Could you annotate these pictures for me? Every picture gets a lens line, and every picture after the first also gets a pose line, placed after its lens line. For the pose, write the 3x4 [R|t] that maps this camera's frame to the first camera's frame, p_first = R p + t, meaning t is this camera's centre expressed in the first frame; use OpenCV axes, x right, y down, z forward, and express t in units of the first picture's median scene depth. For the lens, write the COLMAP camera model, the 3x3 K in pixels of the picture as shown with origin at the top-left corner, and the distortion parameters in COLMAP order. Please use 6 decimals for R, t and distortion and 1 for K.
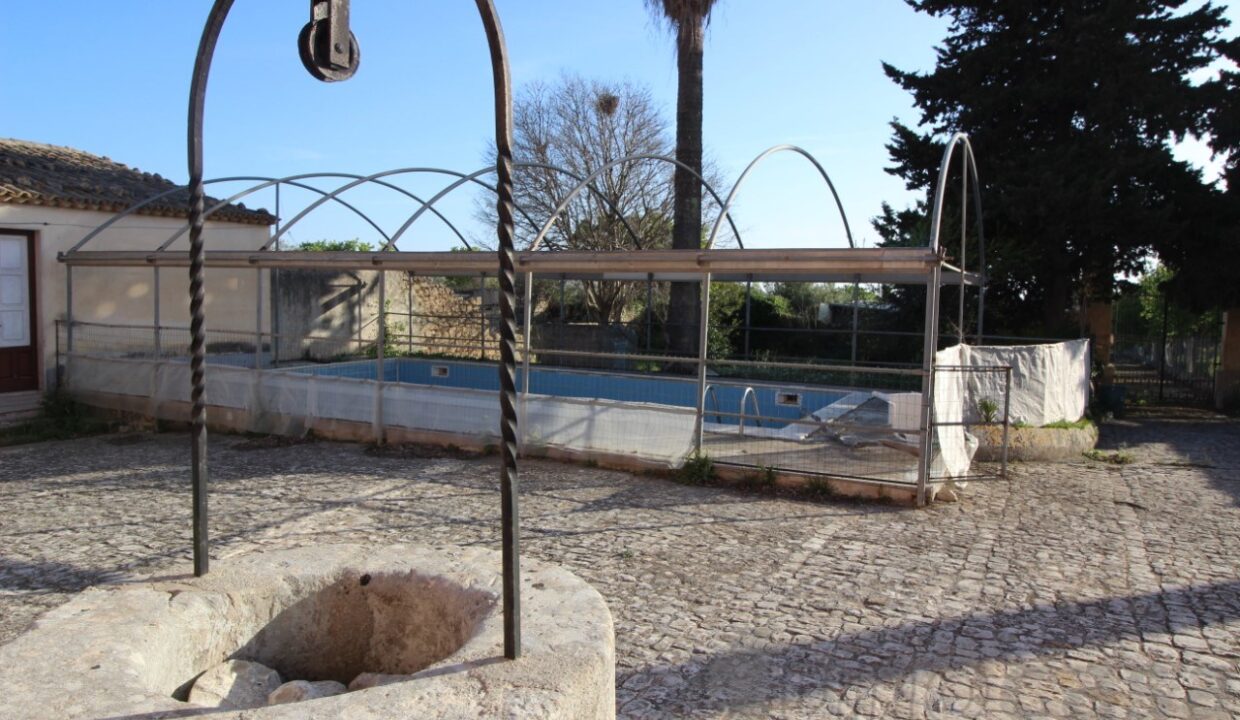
lens RADIAL K [[846.0, 0, 621.9], [0, 846.0, 355.2], [0, 0, 1]] dist [0.013950, -0.011521]
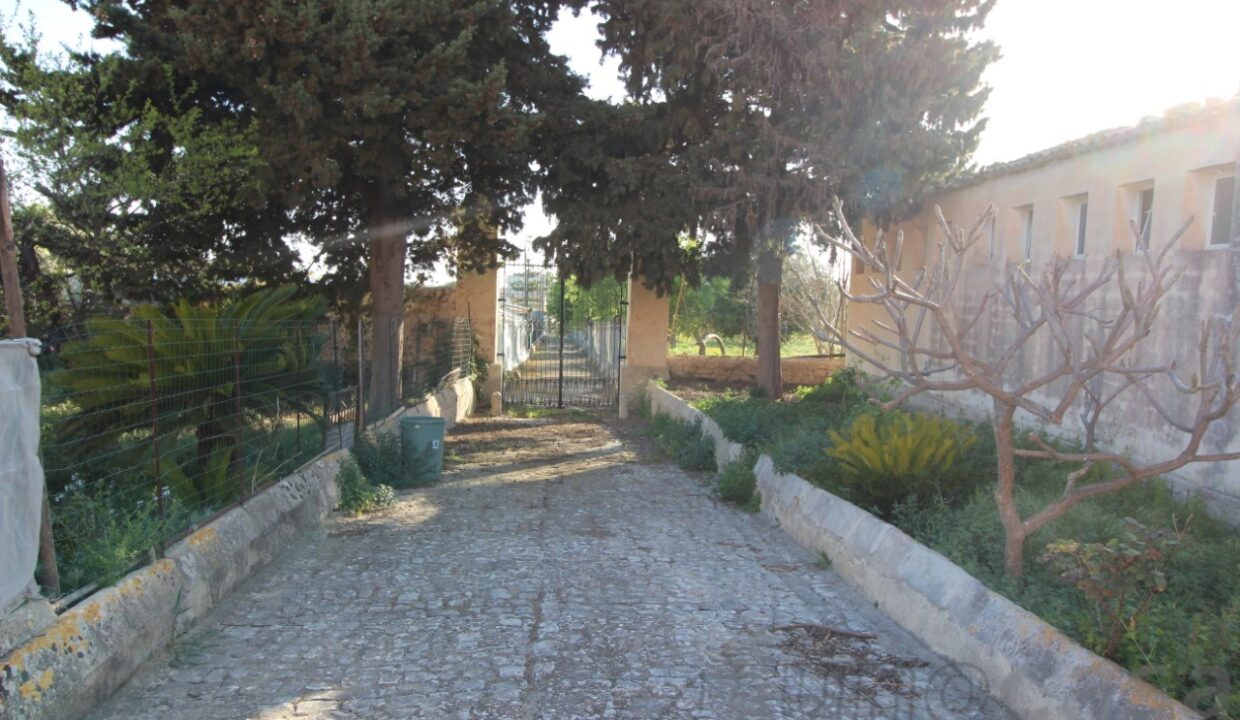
lens RADIAL K [[846.0, 0, 621.9], [0, 846.0, 355.2], [0, 0, 1]] dist [0.013950, -0.011521]
pose [[0.843477, -0.021879, 0.536720, 0.337453], [0.011173, 0.999669, 0.023193, -0.012489], [-0.537049, -0.013566, 0.843442, 0.413139]]
